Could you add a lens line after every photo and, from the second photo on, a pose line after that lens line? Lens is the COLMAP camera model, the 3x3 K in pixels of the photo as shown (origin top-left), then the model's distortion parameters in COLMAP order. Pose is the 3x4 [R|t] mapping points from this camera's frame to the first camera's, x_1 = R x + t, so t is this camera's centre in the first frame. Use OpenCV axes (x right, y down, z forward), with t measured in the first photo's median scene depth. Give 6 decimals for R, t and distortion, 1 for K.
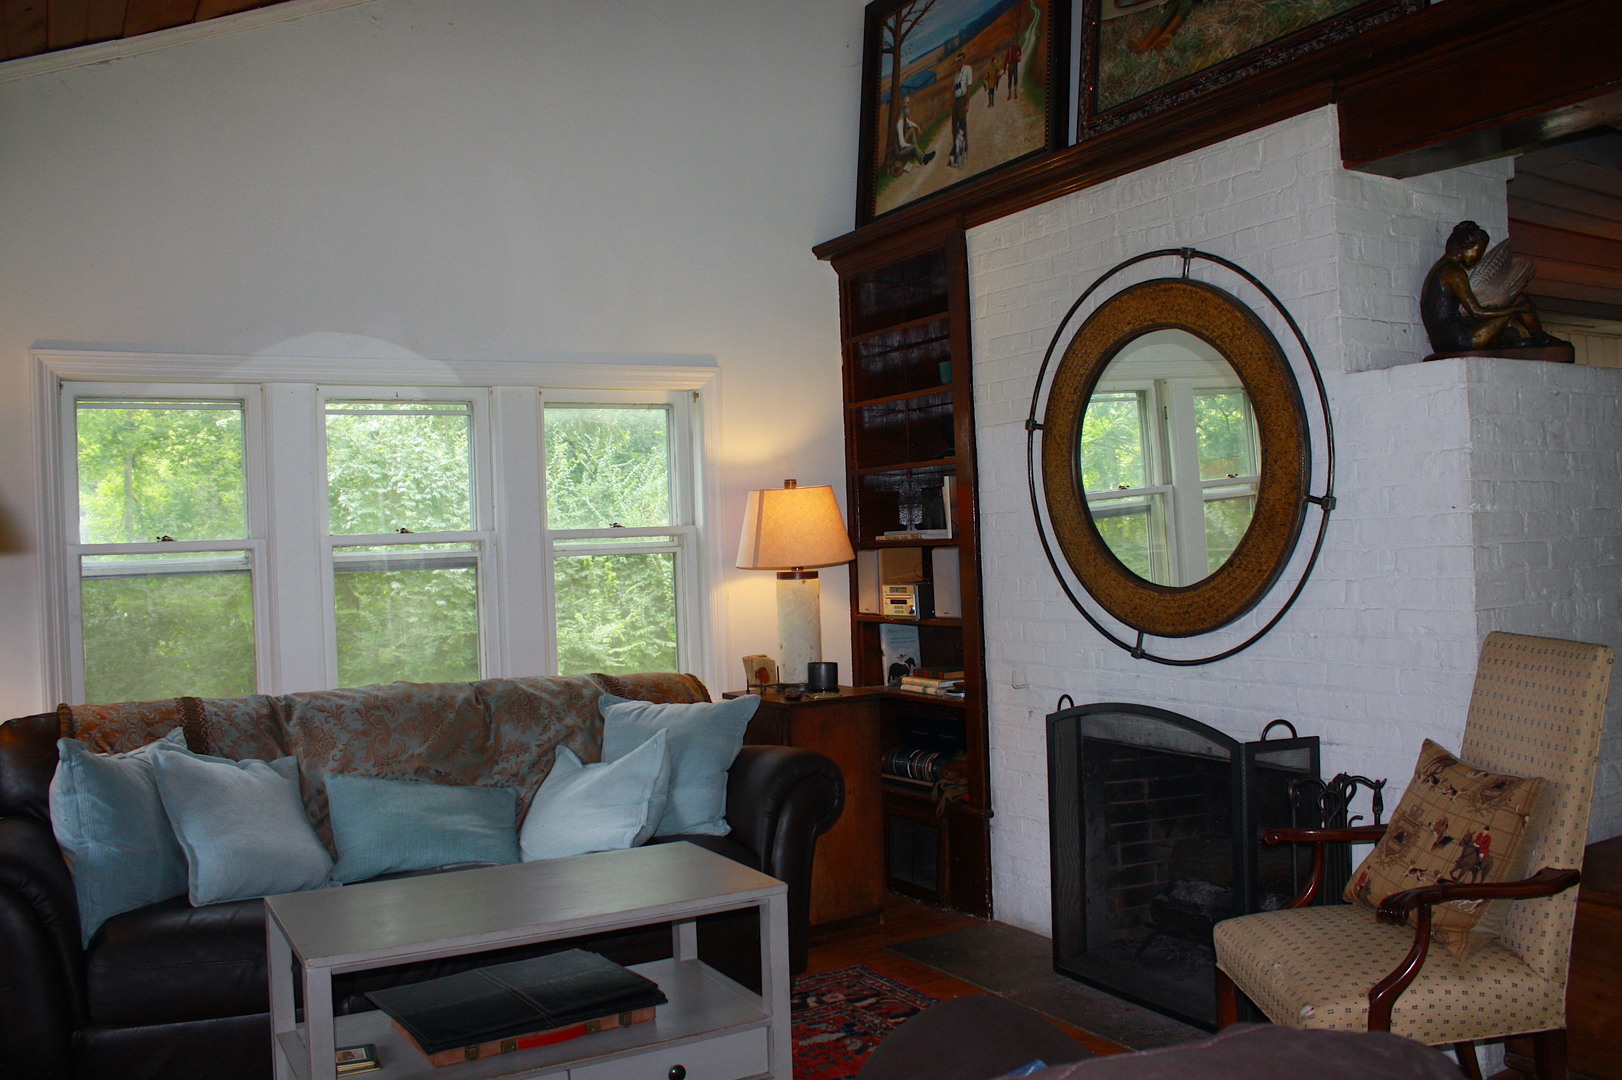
lens RADIAL K [[1331.1, 0, 817.1], [0, 1331.1, 541.1], [0, 0, 1]] dist [-0.164849, 0.121139]
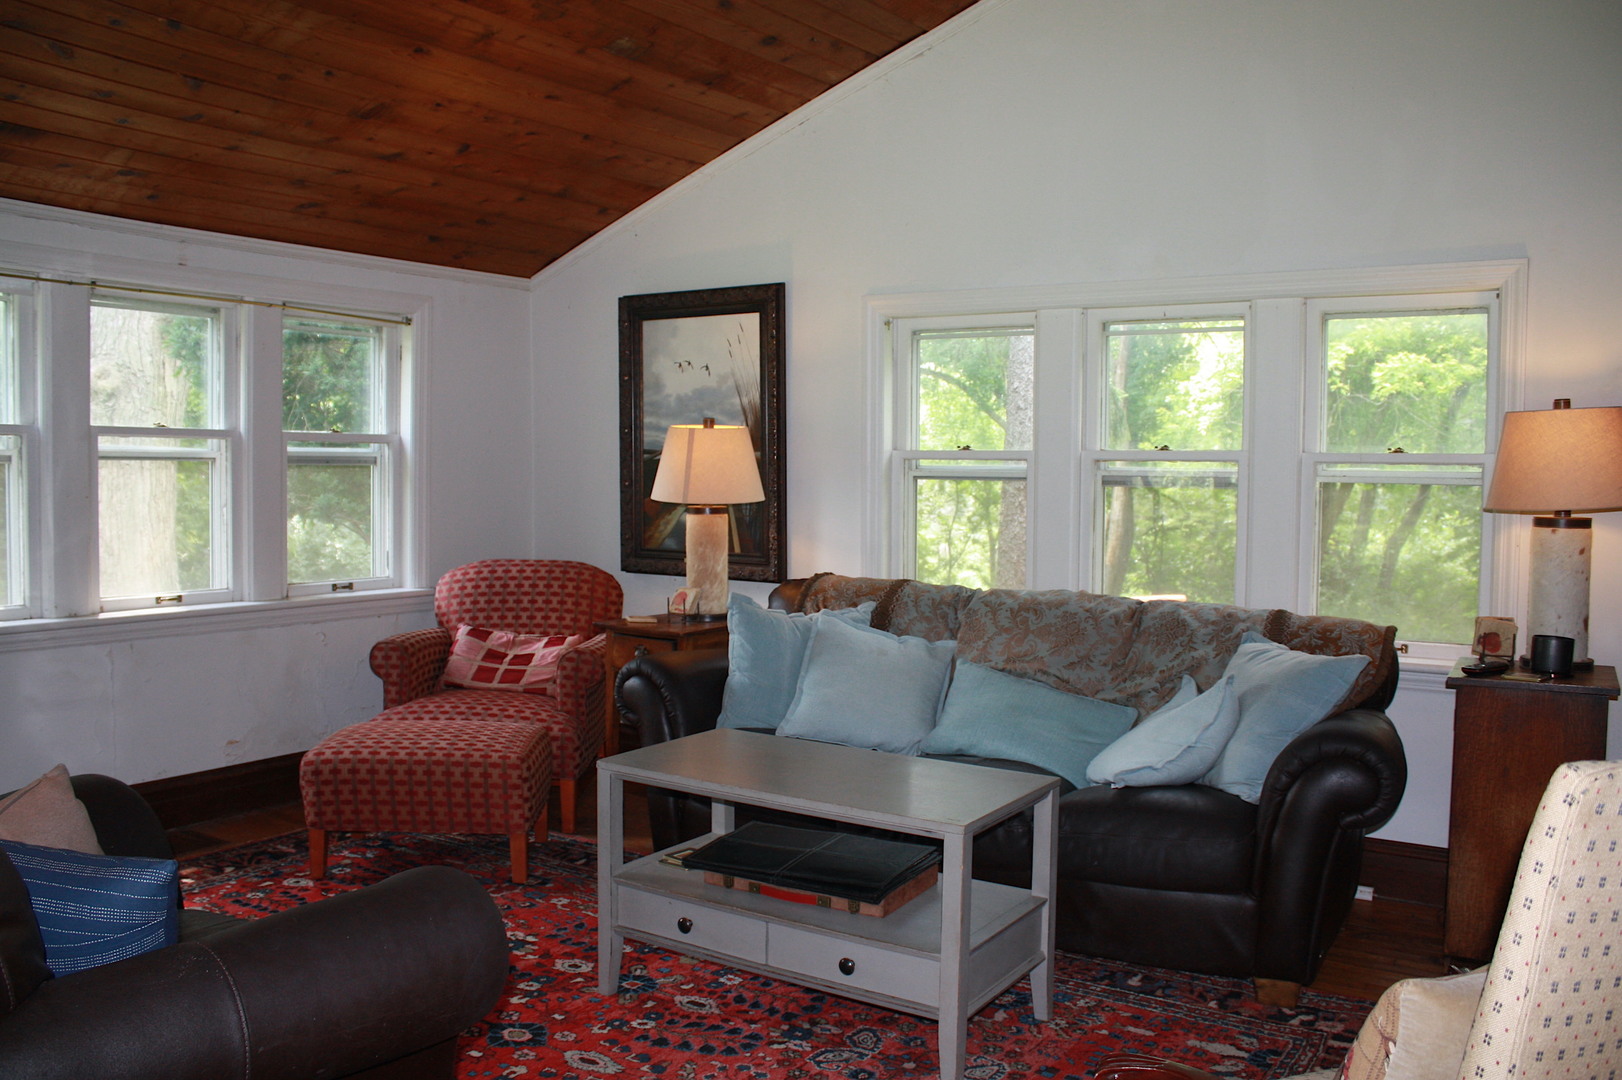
lens RADIAL K [[1331.1, 0, 817.1], [0, 1331.1, 541.1], [0, 0, 1]] dist [-0.164849, 0.121139]
pose [[0.456818, 0.090945, -0.884899, 0.528198], [-0.026058, 0.995701, 0.088881, -0.021933], [0.889179, -0.017544, 0.457224, 0.322868]]
